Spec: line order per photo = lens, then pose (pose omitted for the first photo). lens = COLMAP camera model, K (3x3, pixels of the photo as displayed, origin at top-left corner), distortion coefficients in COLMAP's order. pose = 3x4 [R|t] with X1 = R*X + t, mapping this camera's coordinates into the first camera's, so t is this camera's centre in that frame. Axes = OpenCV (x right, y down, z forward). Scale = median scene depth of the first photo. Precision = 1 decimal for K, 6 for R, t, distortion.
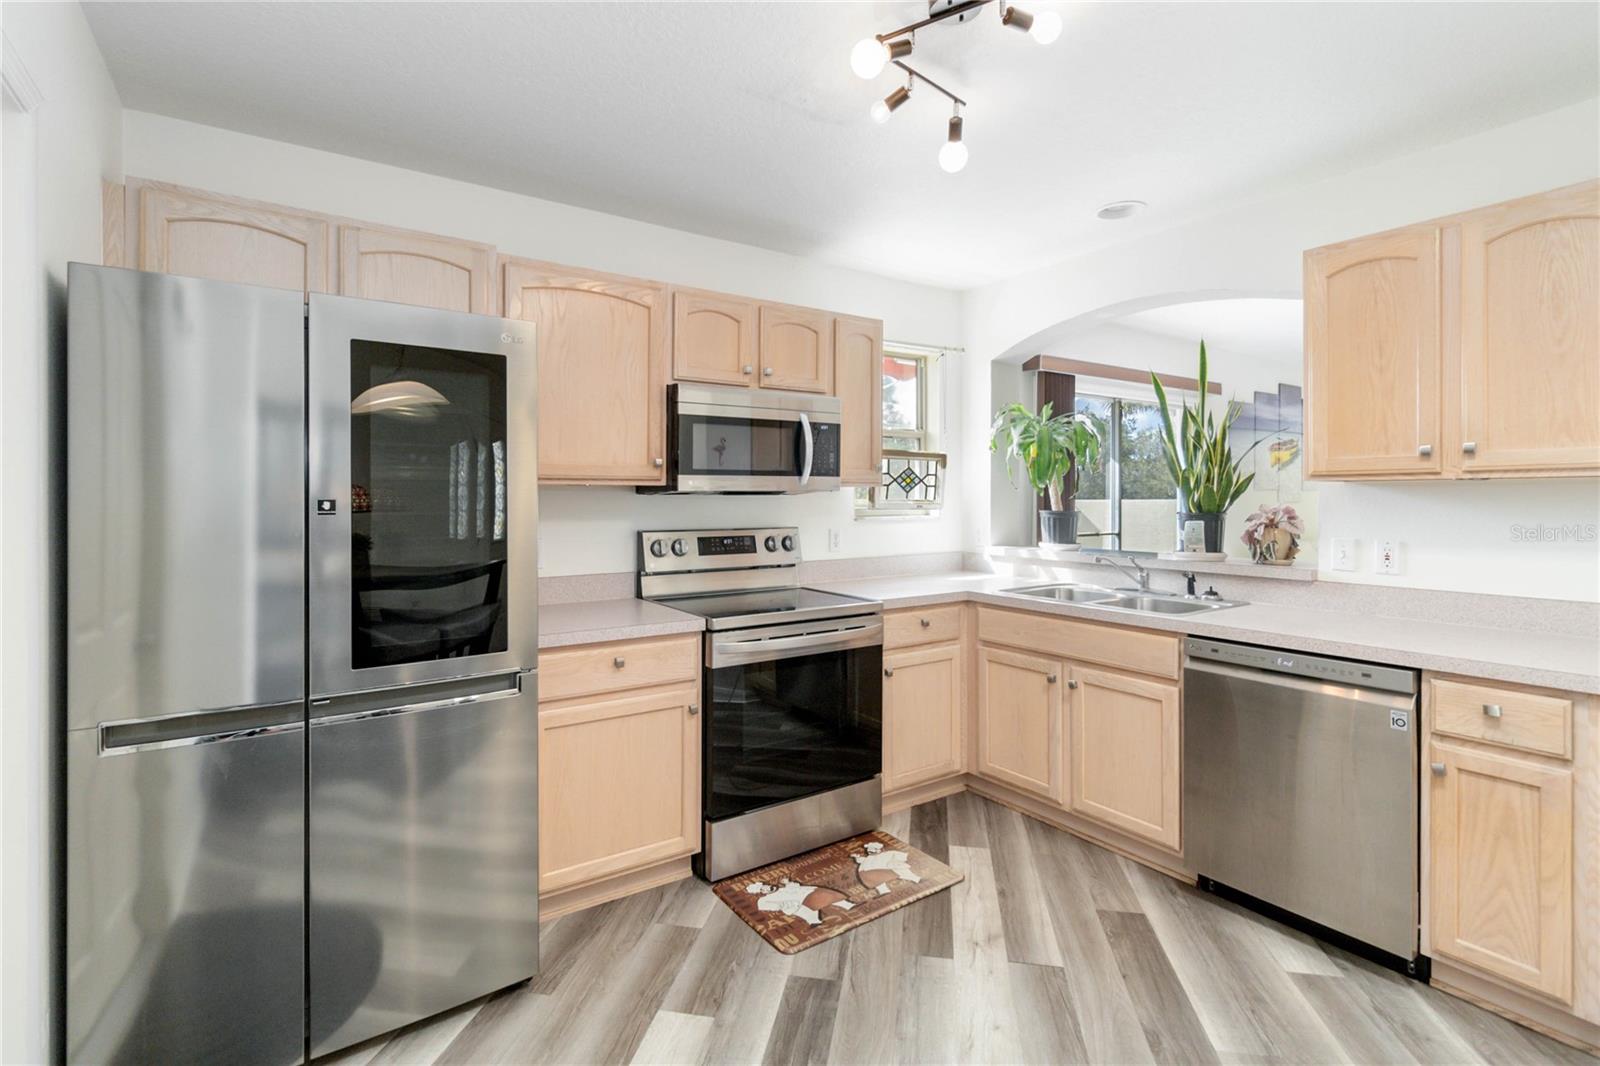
lens RADIAL K [[742.7, 0, 798.4], [0, 742.7, 499.3], [0, 0, 1]] dist [-0.000636, 0.000050]
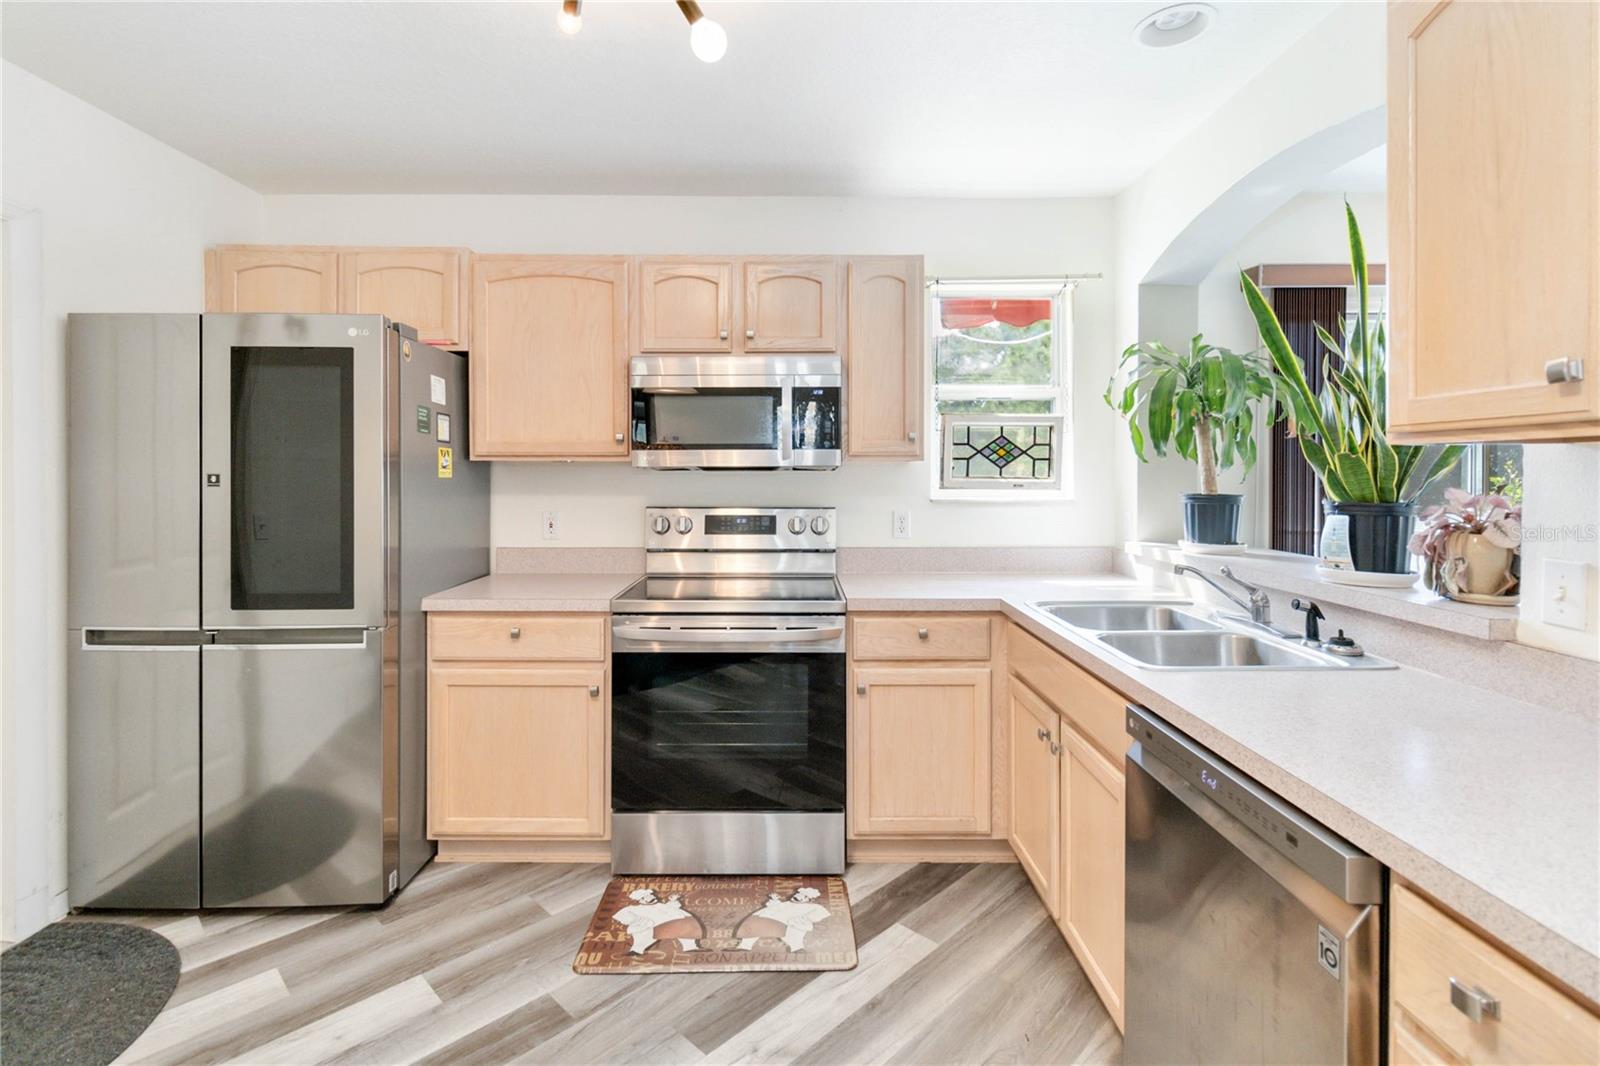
lens RADIAL K [[750.3, 0, 797.6], [0, 750.3, 480.6], [0, 0, 1]] dist [-0.001307, -0.000489]
pose [[0.830359, 0.007395, -0.557179, 0.598746], [-0.003388, 0.999960, 0.008221, -0.001943], [0.557218, -0.004939, 0.830352, 0.320303]]
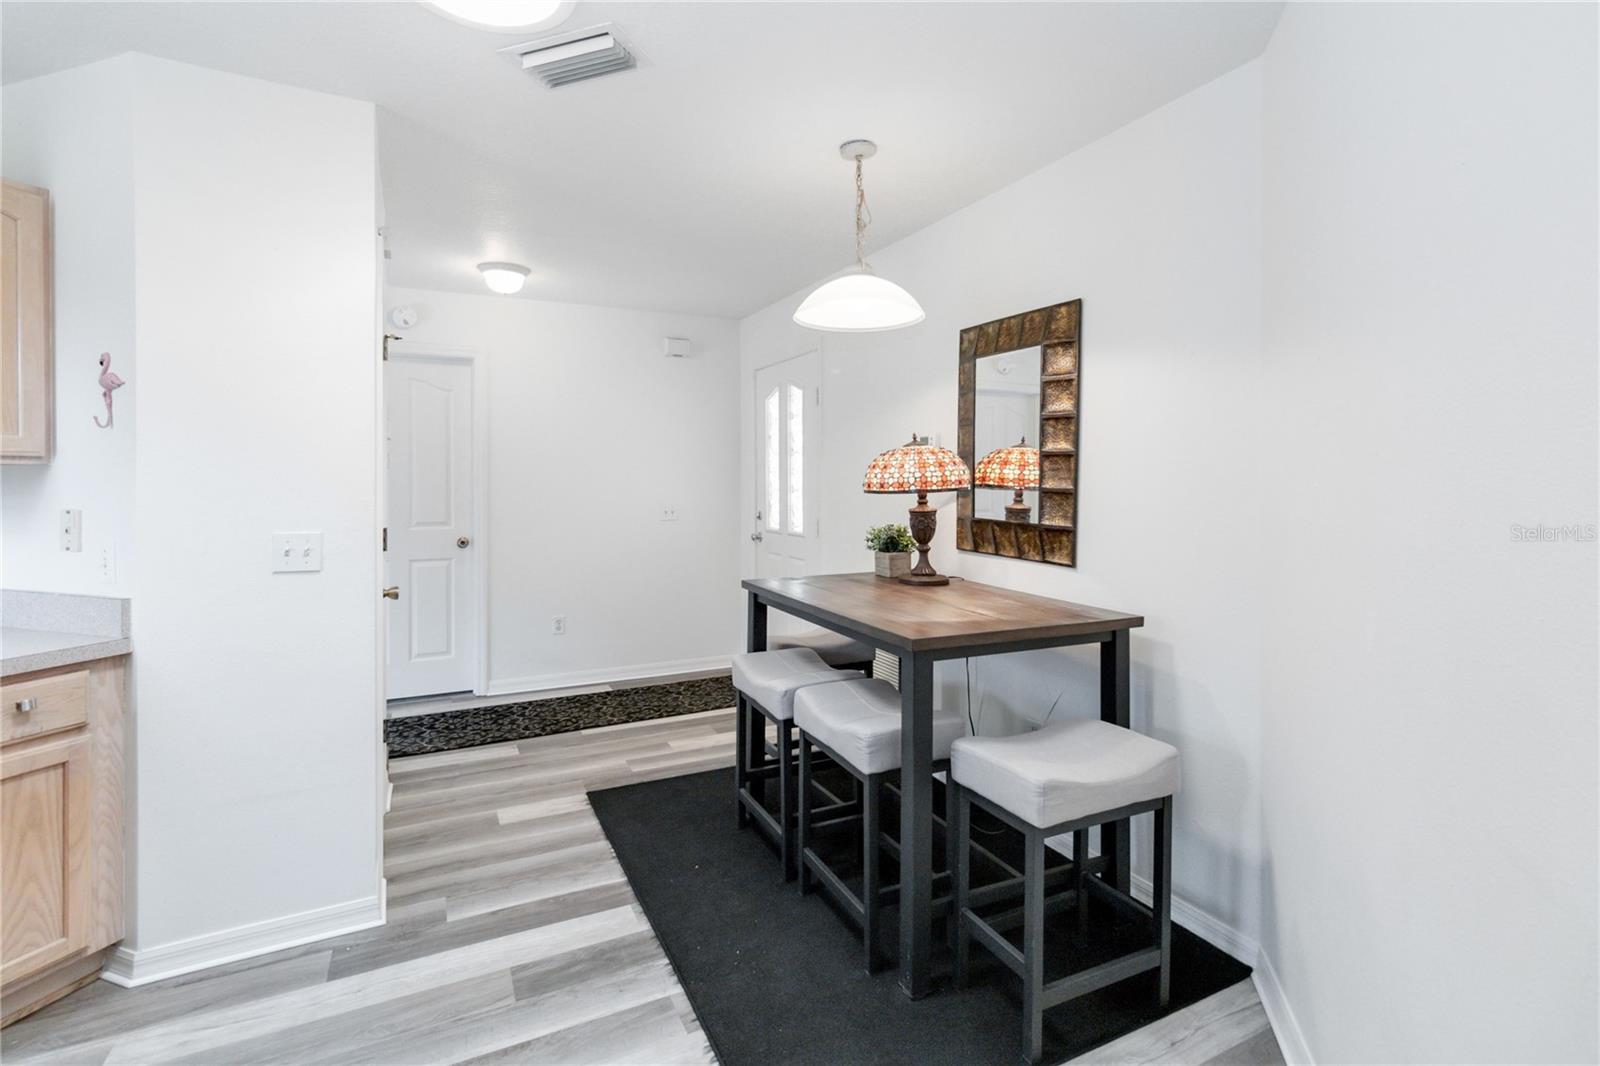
lens RADIAL K [[750.3, 0, 797.6], [0, 750.3, 480.6], [0, 0, 1]] dist [-0.001307, -0.000489]
pose [[-0.597171, 0.002034, 0.802111, -0.317390], [0.004656, 0.999989, 0.000930, -0.003263], [-0.802101, 0.004290, -0.597174, 0.545337]]
